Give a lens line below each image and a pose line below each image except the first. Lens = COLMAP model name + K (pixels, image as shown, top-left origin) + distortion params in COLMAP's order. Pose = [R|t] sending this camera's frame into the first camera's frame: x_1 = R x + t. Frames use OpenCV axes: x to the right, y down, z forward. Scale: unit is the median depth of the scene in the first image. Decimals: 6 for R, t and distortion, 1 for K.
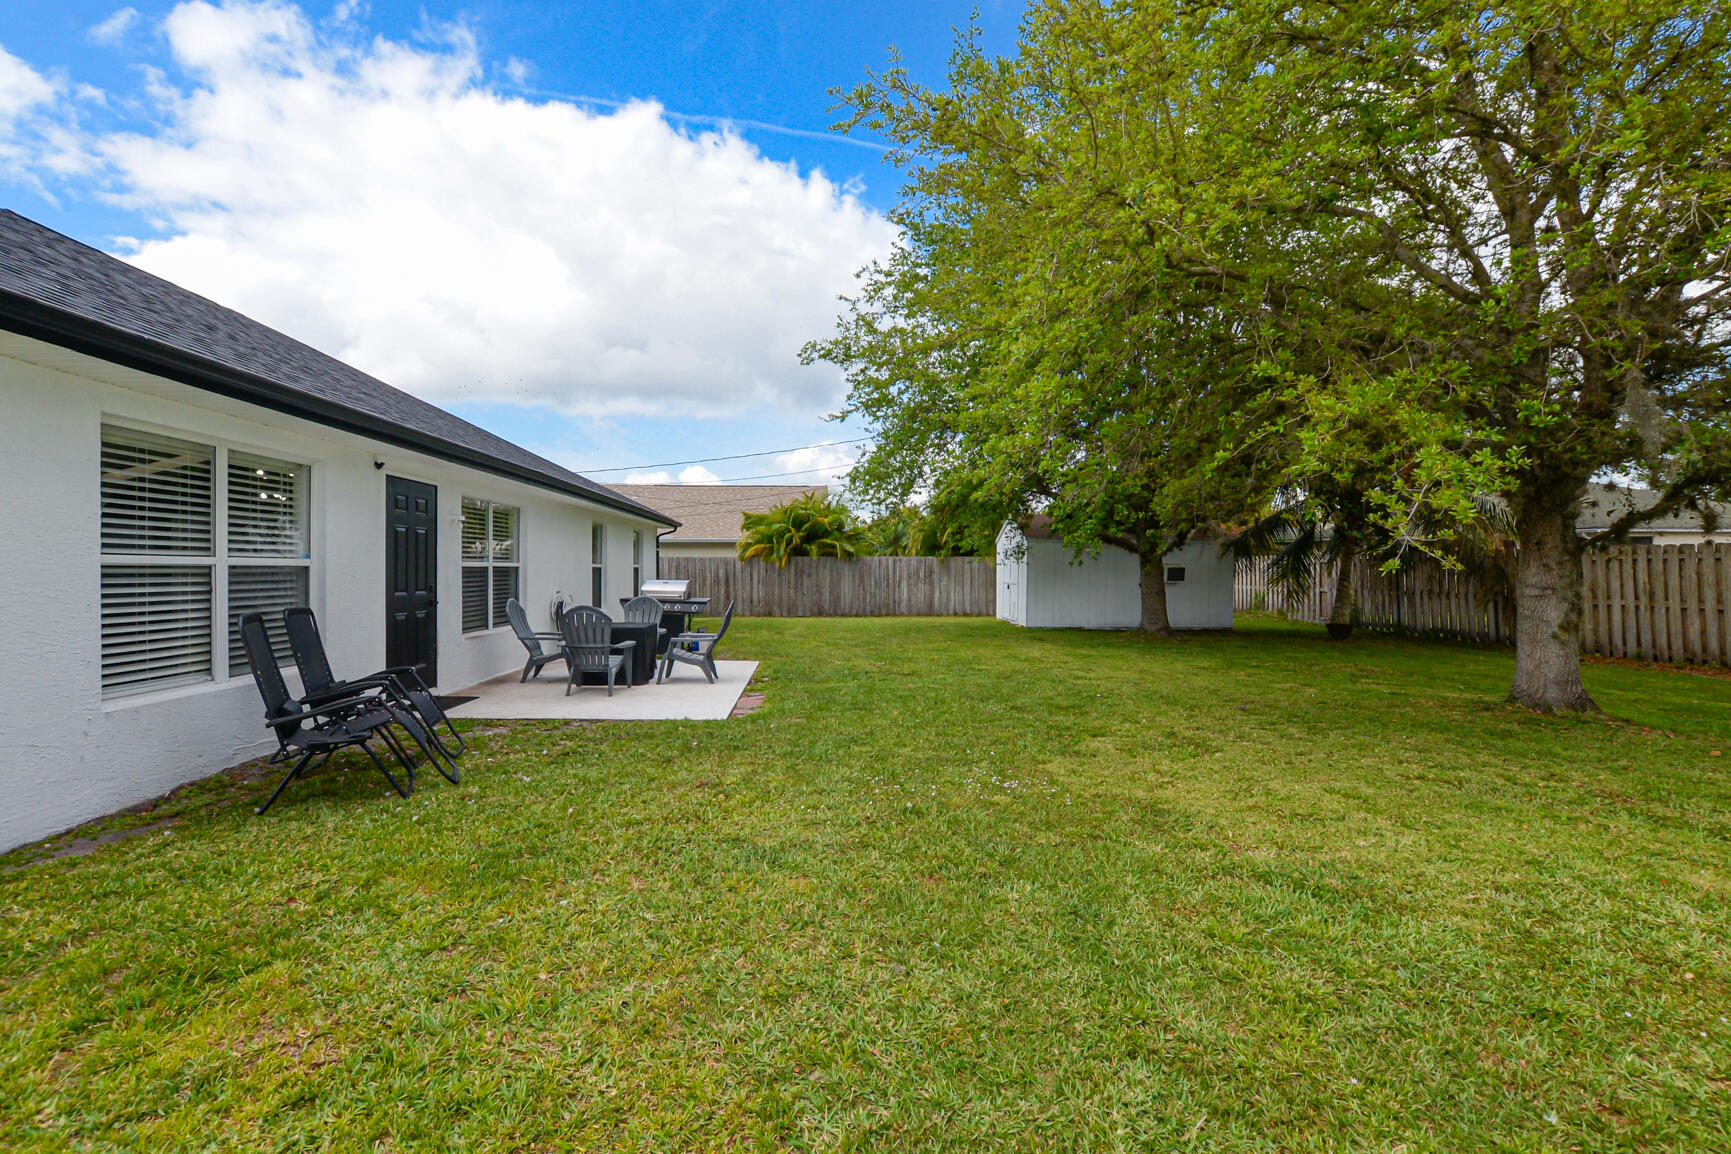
lens RADIAL K [[764.2, 0, 862.1], [0, 764.2, 562.4], [0, 0, 1]] dist [-0.014877, 0.004004]
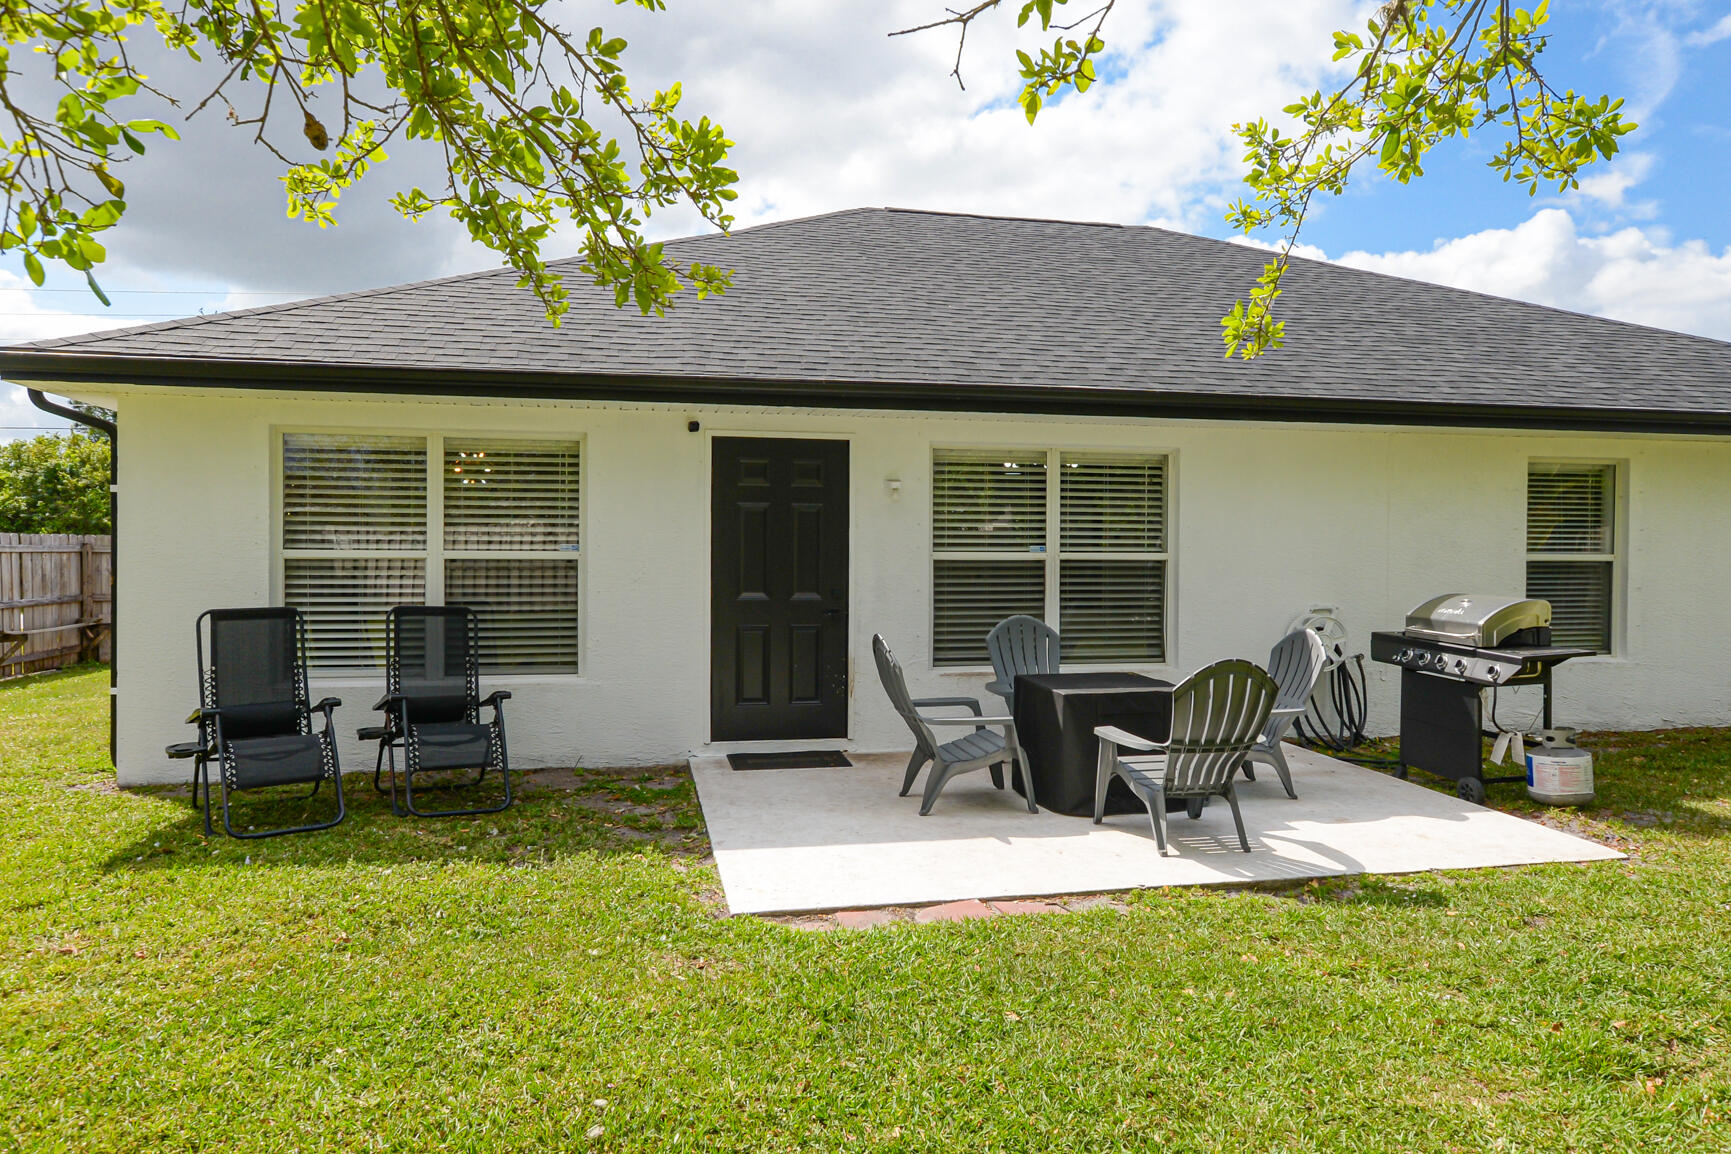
lens RADIAL K [[1094.7, 0, 883.1], [0, 1094.7, 572.2], [0, 0, 1]] dist [0.018101, -0.001276]
pose [[0.151586, 0.009422, -0.988399, 0.311910], [0.004719, 0.999936, 0.010256, 0.004633], [0.988433, -0.006219, 0.151532, 0.679623]]
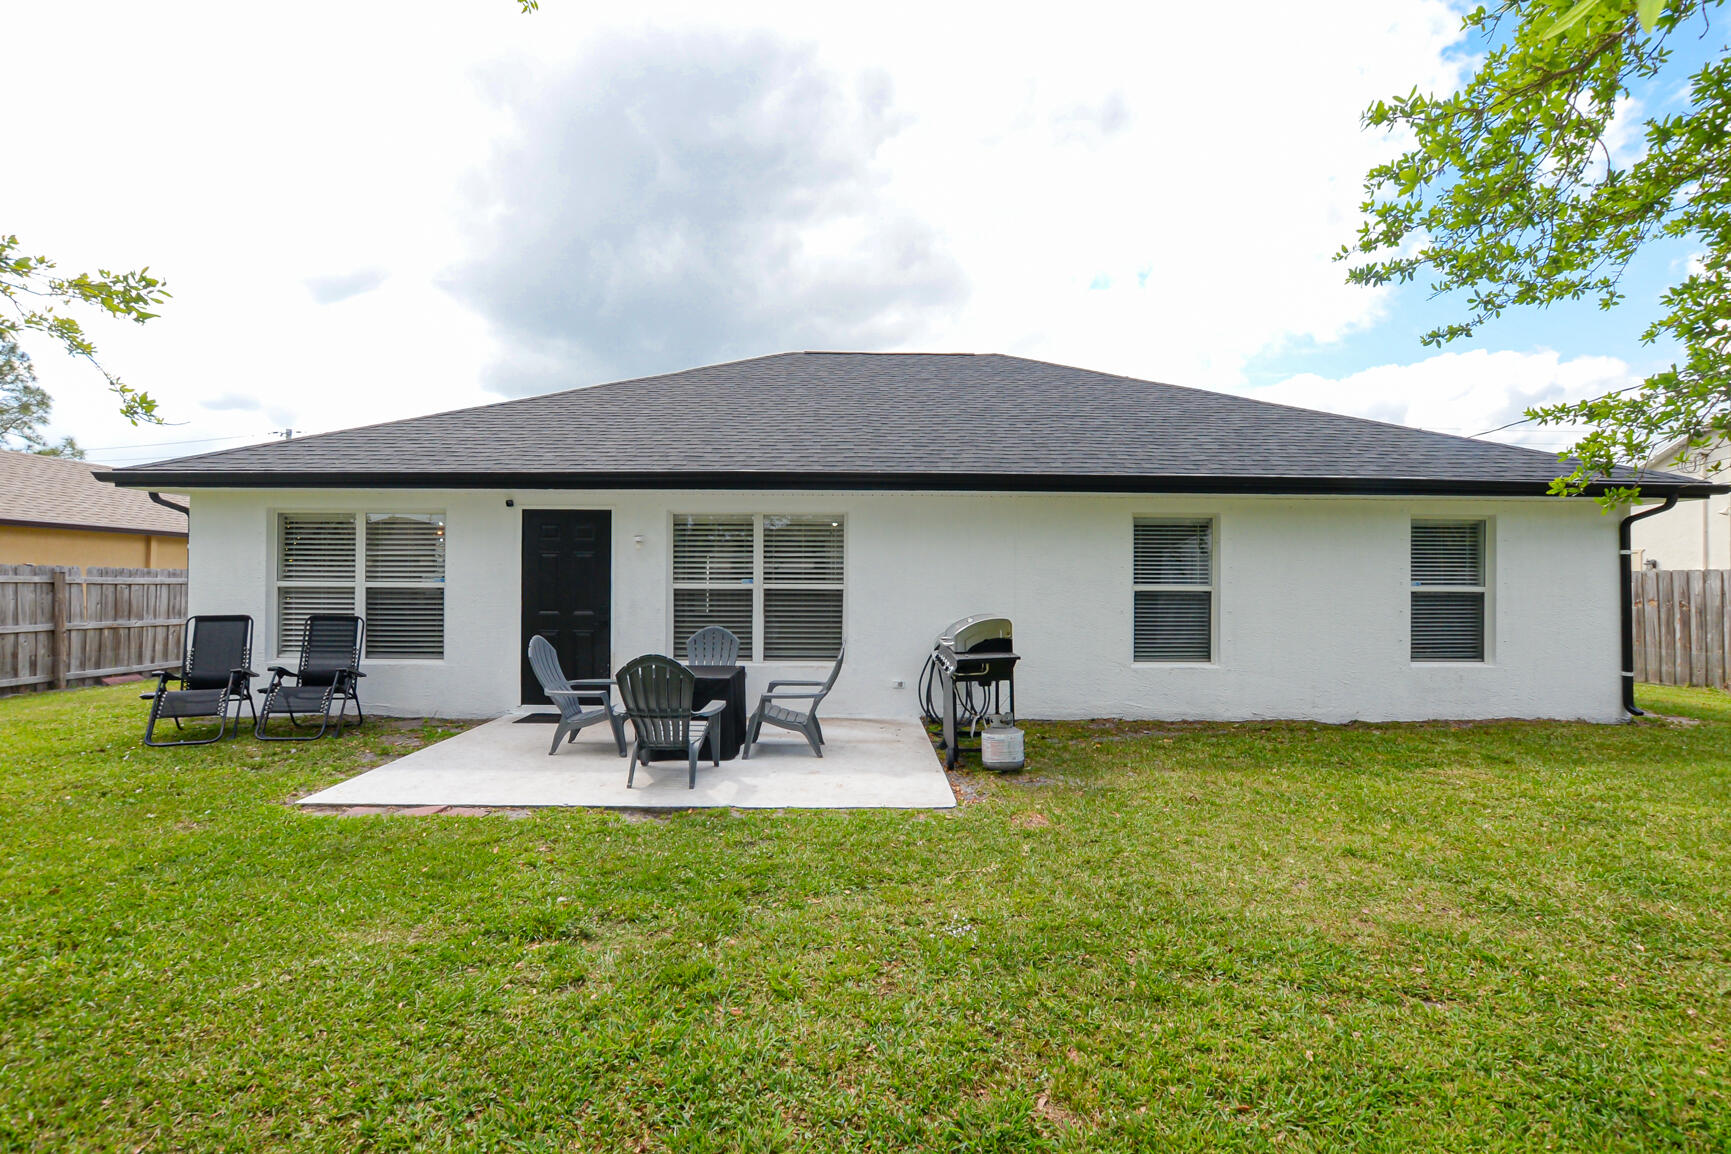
lens RADIAL K [[764.2, 0, 868.1], [0, 764.2, 576.4], [0, 0, 1]] dist [-0.014877, 0.004004]
pose [[-0.051661, -0.019584, -0.998473, 0.347348], [0.002015, 0.999804, -0.019714, 0.007422], [0.998663, -0.003030, -0.051611, 1.078334]]
